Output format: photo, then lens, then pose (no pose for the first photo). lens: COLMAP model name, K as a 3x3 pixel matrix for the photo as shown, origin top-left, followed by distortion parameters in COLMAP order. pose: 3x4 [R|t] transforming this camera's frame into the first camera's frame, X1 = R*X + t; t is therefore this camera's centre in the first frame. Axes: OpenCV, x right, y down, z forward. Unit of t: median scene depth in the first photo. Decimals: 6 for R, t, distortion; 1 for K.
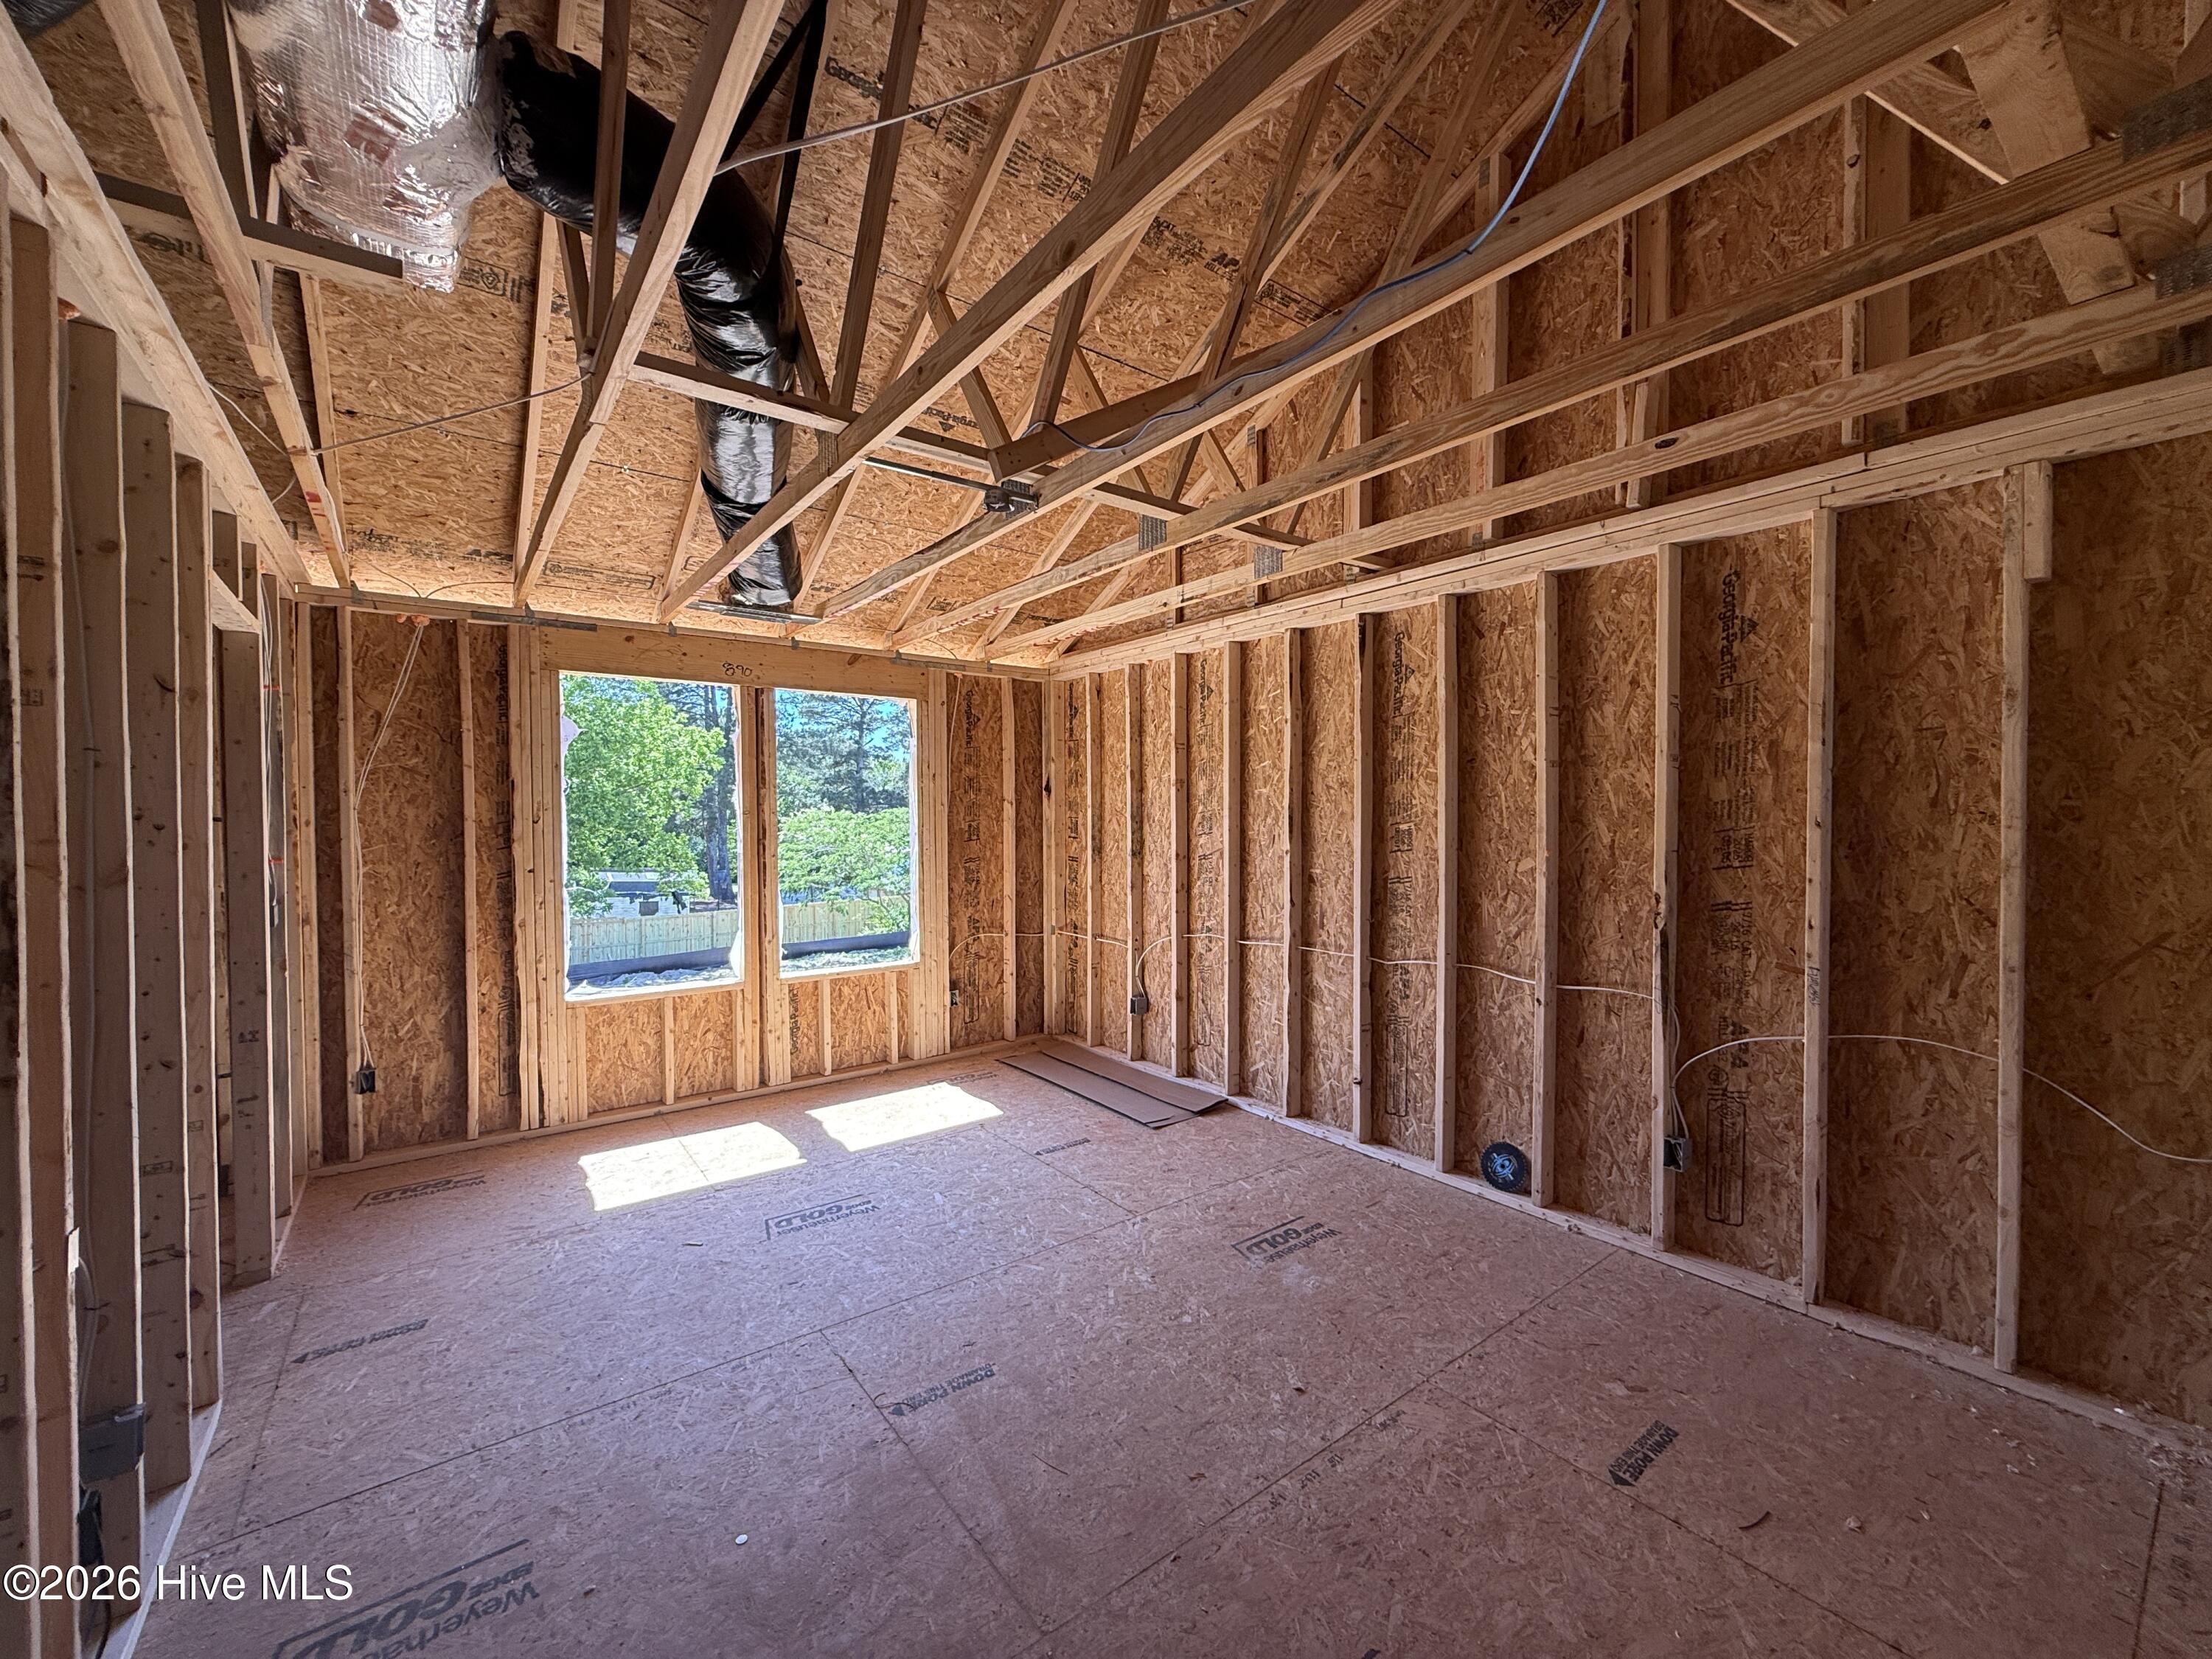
lens RADIAL K [[879.1, 0, 1104.9], [0, 879.1, 828.1], [0, 0, 1]] dist [-0.001995, 0.000072]
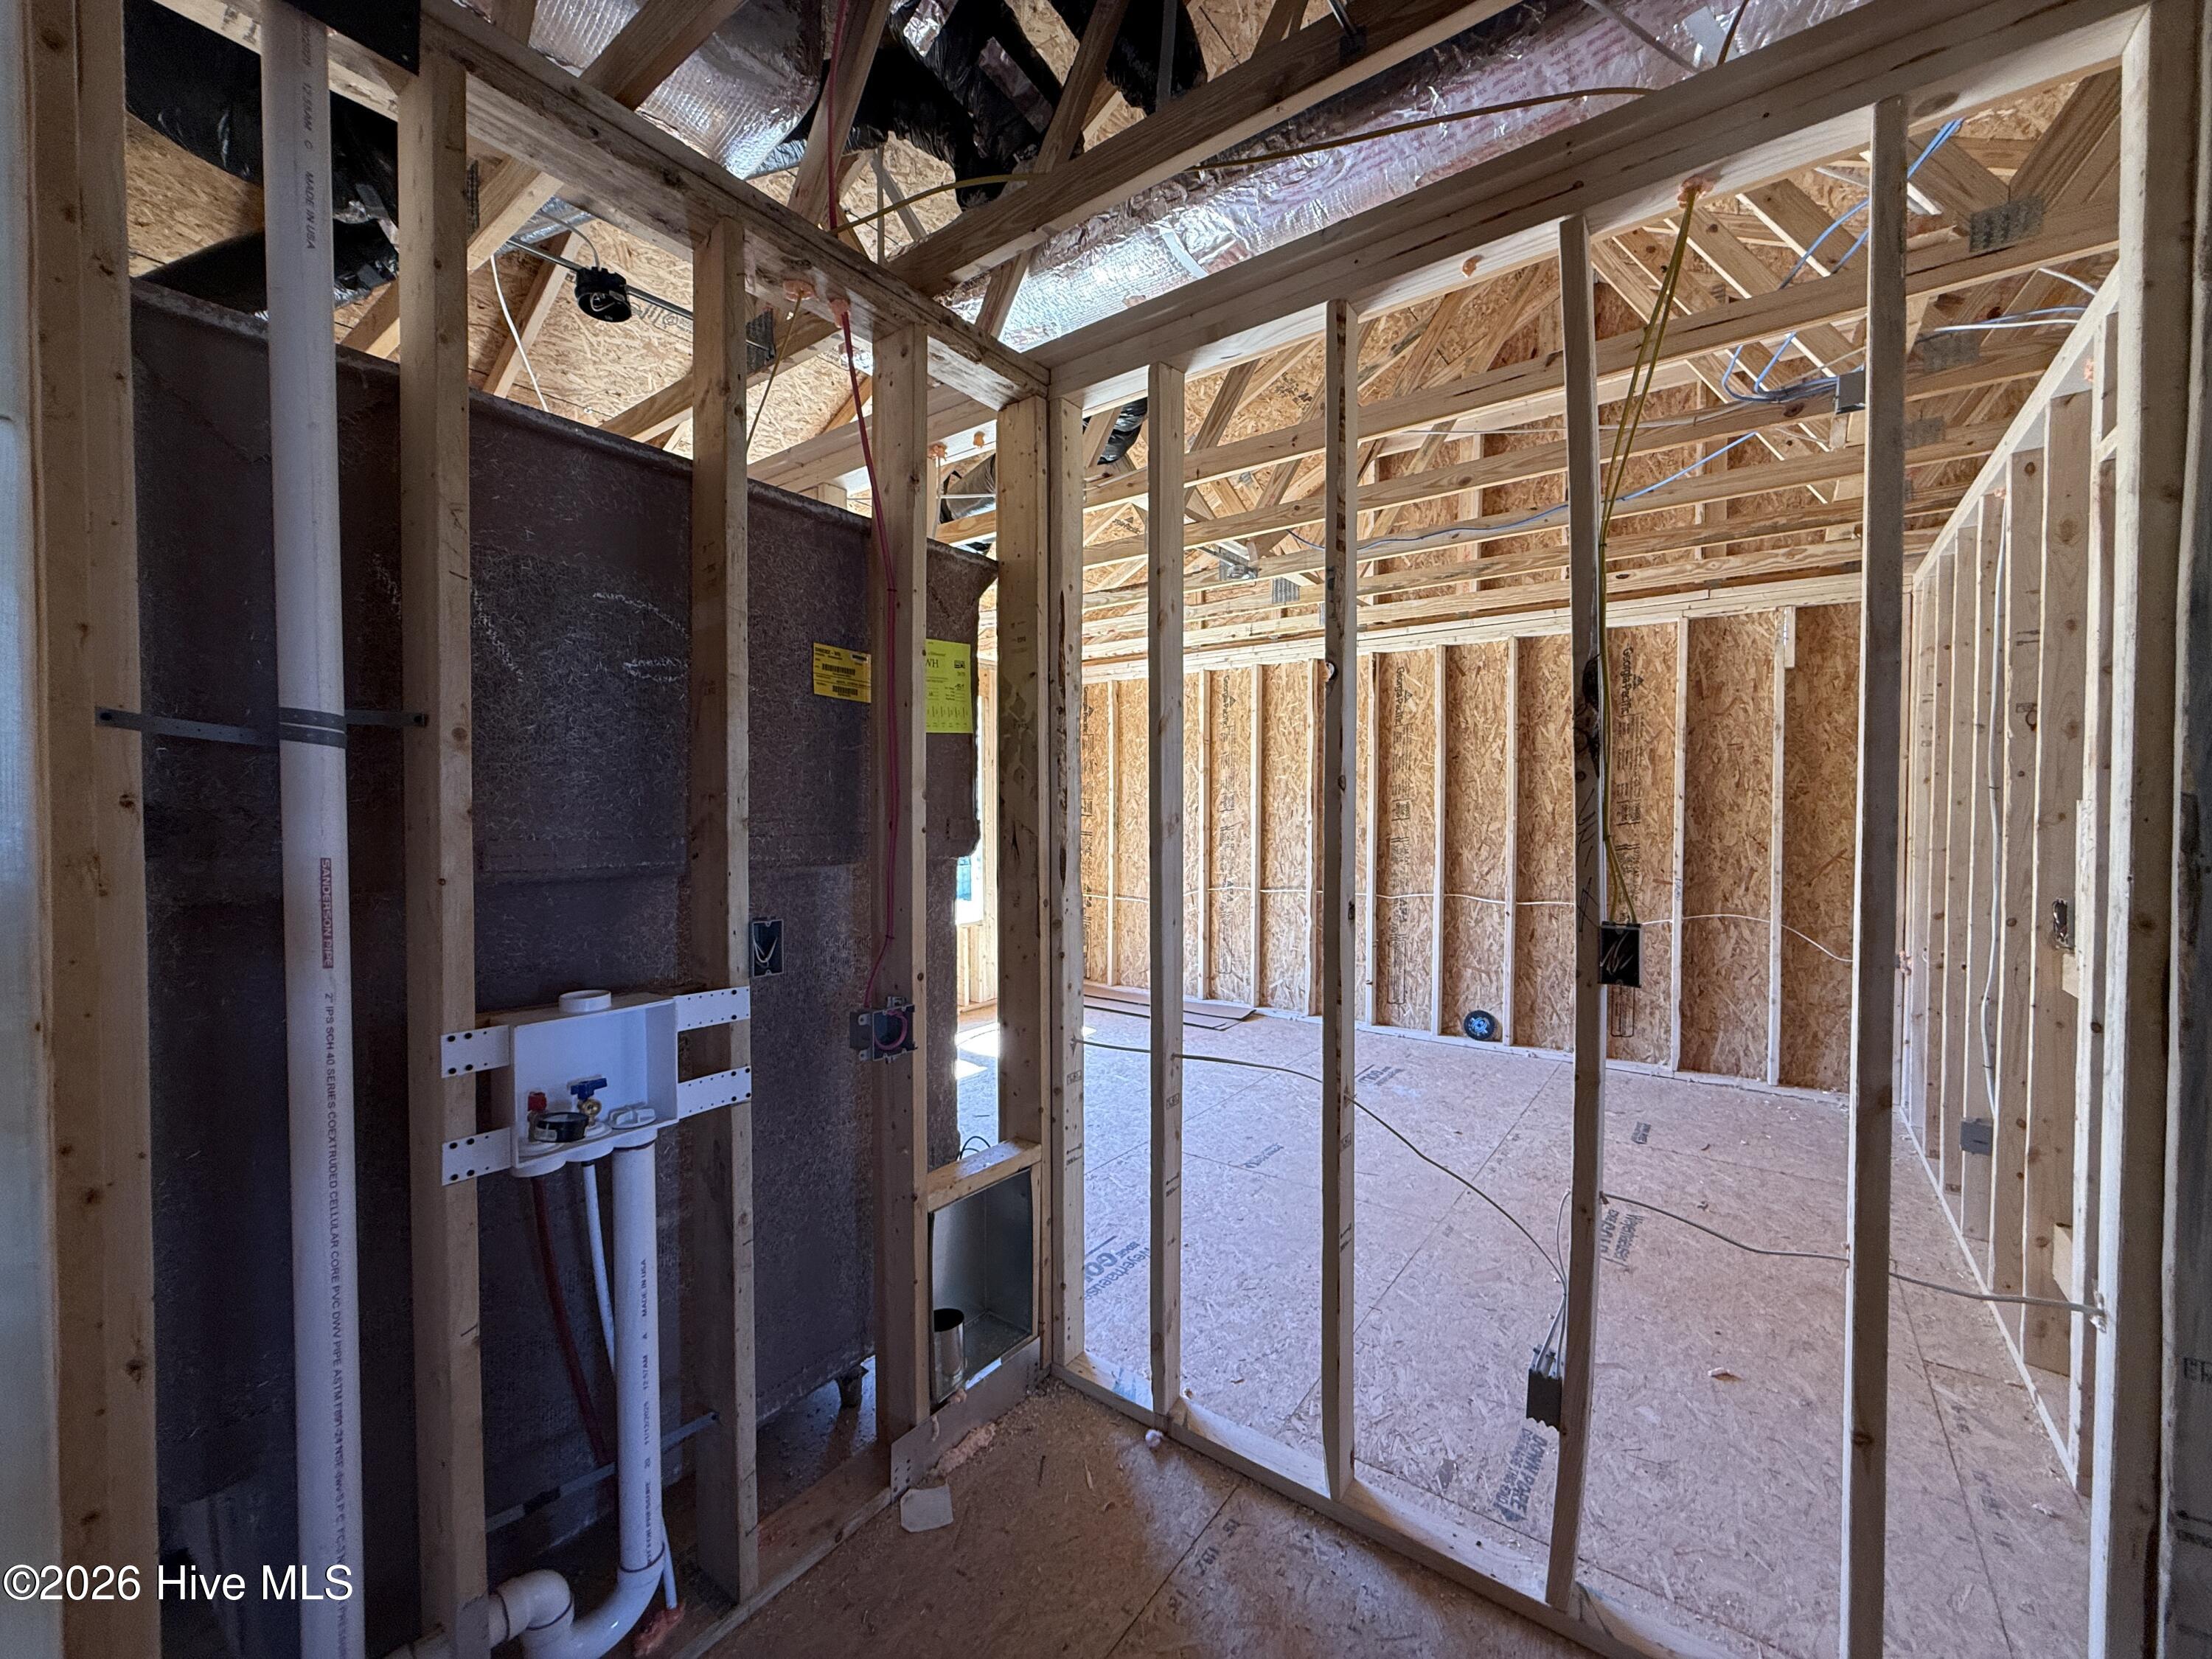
lens RADIAL K [[879.1, 0, 1104.8], [0, 879.1, 826.6], [0, 0, 1]] dist [-0.001995, 0.000072]
pose [[0.959042, -0.001753, 0.283257, -0.718246], [0.000547, 0.999990, 0.004337, 0.042122], [-0.283262, -0.004004, 0.959034, -0.325681]]
